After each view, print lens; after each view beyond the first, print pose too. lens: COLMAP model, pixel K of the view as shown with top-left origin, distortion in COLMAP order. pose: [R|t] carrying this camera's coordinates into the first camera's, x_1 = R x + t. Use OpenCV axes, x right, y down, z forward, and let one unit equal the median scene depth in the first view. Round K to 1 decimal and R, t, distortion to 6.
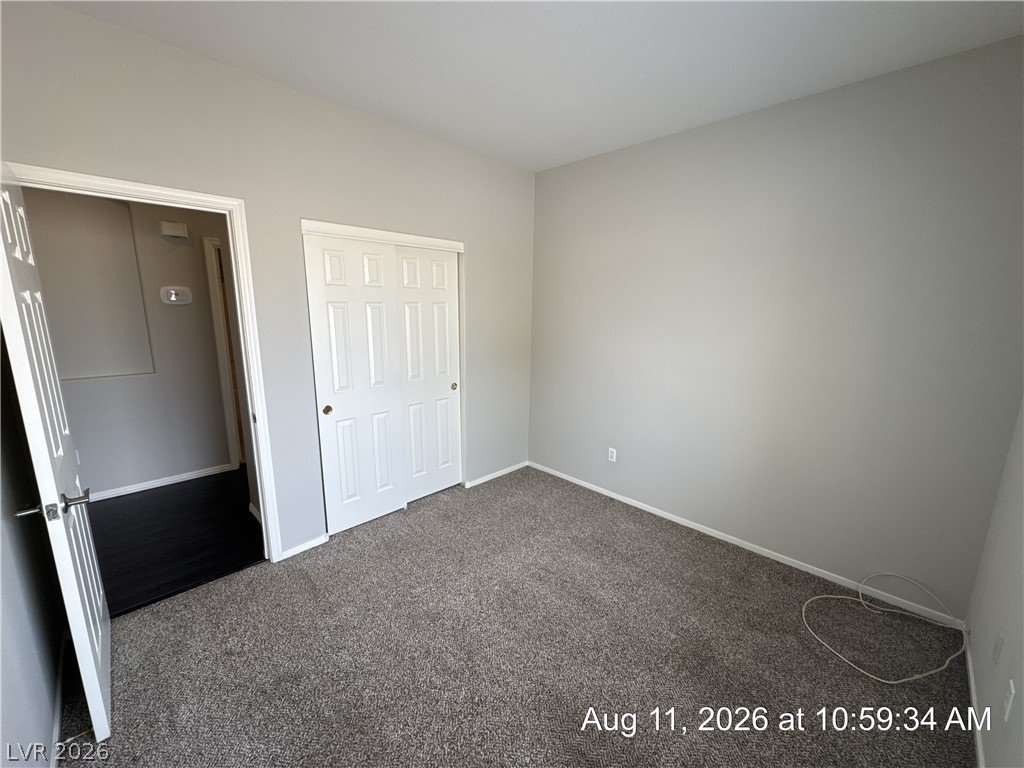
lens RADIAL K [[410.1, 0, 510.5], [0, 410.1, 384.7], [0, 0, 1]] dist [-0.002885, 0.000752]
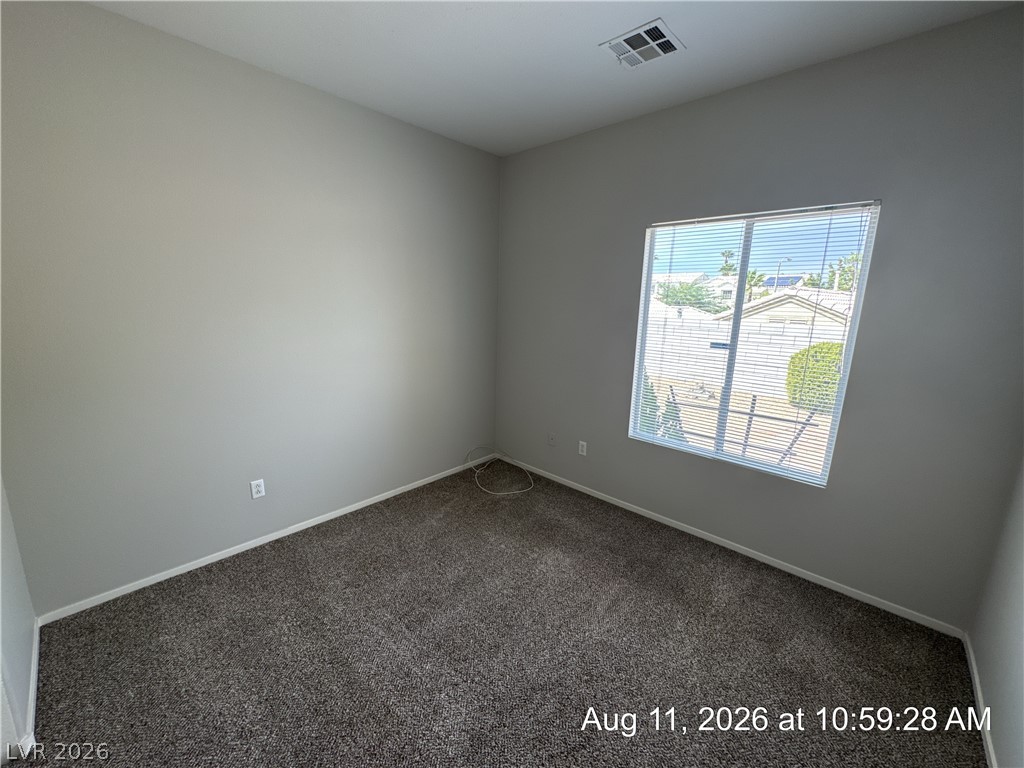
lens RADIAL K [[410.1, 0, 509.6], [0, 410.1, 382.4], [0, 0, 1]] dist [-0.002885, 0.000752]
pose [[-0.032035, -0.211655, 0.976819, -0.469385], [0.170084, 0.961912, 0.214003, -0.099837], [-0.984909, 0.172997, 0.005185, 0.538561]]
